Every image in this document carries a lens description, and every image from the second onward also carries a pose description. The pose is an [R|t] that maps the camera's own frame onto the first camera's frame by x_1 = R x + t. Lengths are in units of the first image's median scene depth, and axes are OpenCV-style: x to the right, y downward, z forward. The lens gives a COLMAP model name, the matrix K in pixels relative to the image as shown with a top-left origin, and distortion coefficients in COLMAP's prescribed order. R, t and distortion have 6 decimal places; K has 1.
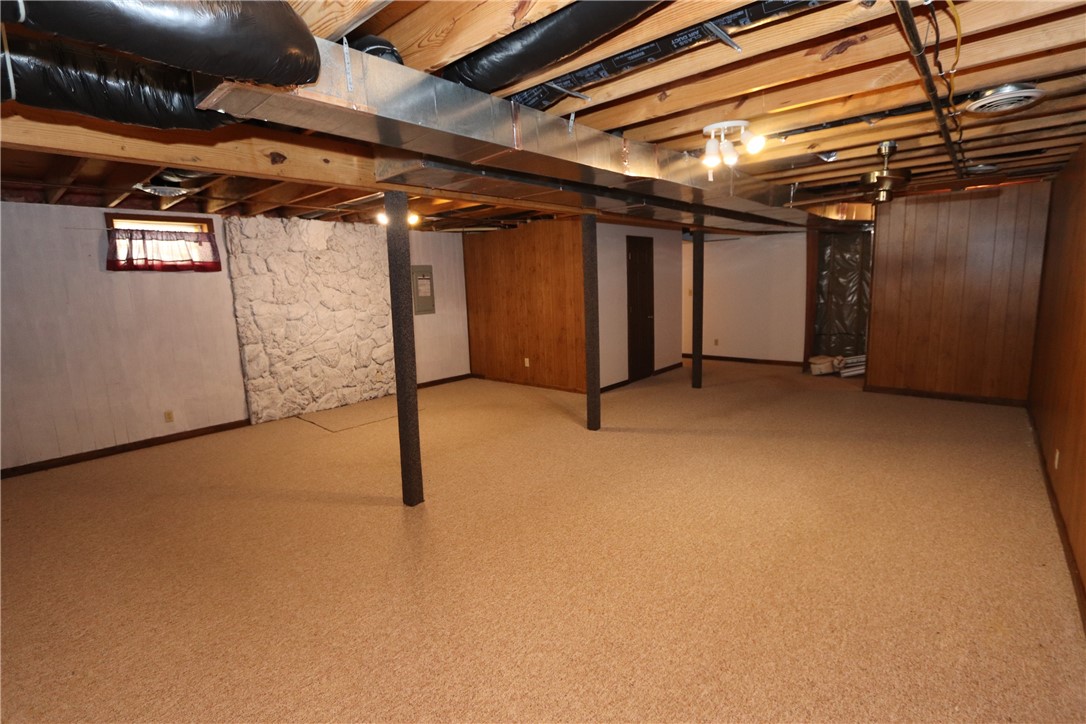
lens RADIAL K [[505.2, 0, 543.5], [0, 505.2, 357.4], [0, 0, 1]] dist [-0.017635, -0.000214]
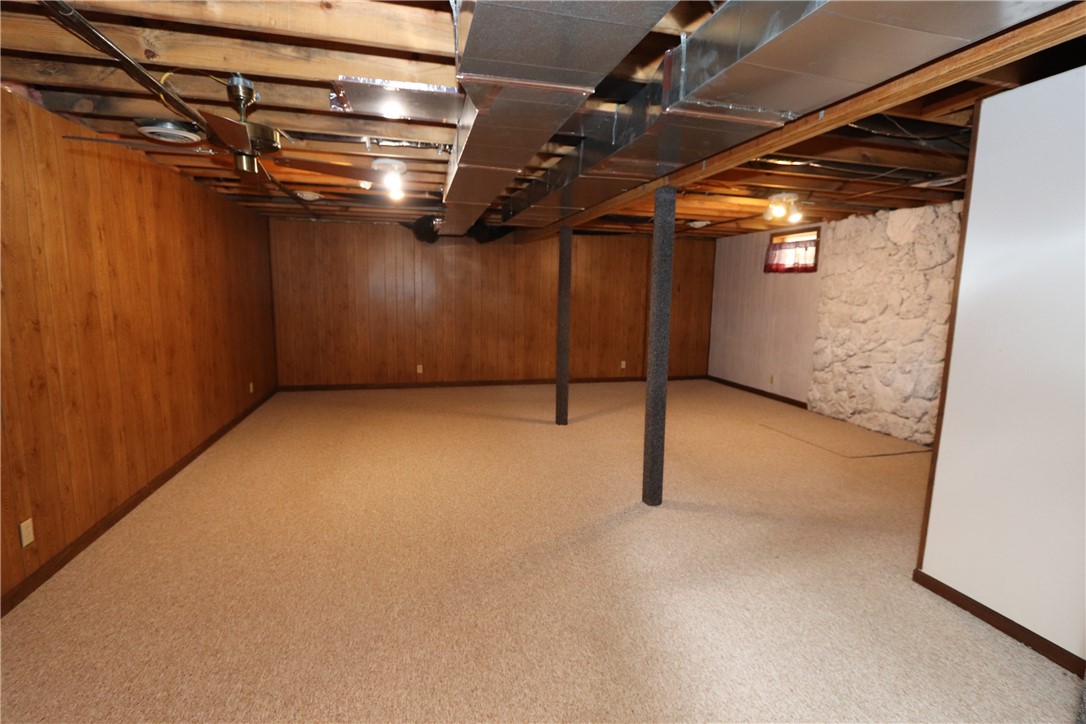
lens RADIAL K [[505.2, 0, 543.9], [0, 505.2, 362.8], [0, 0, 1]] dist [-0.017635, -0.000214]
pose [[-0.551964, 0.143154, -0.821488, 0.676399], [-0.120615, 0.961087, 0.248523, -0.181981], [0.825099, 0.236260, -0.513219, 1.122937]]
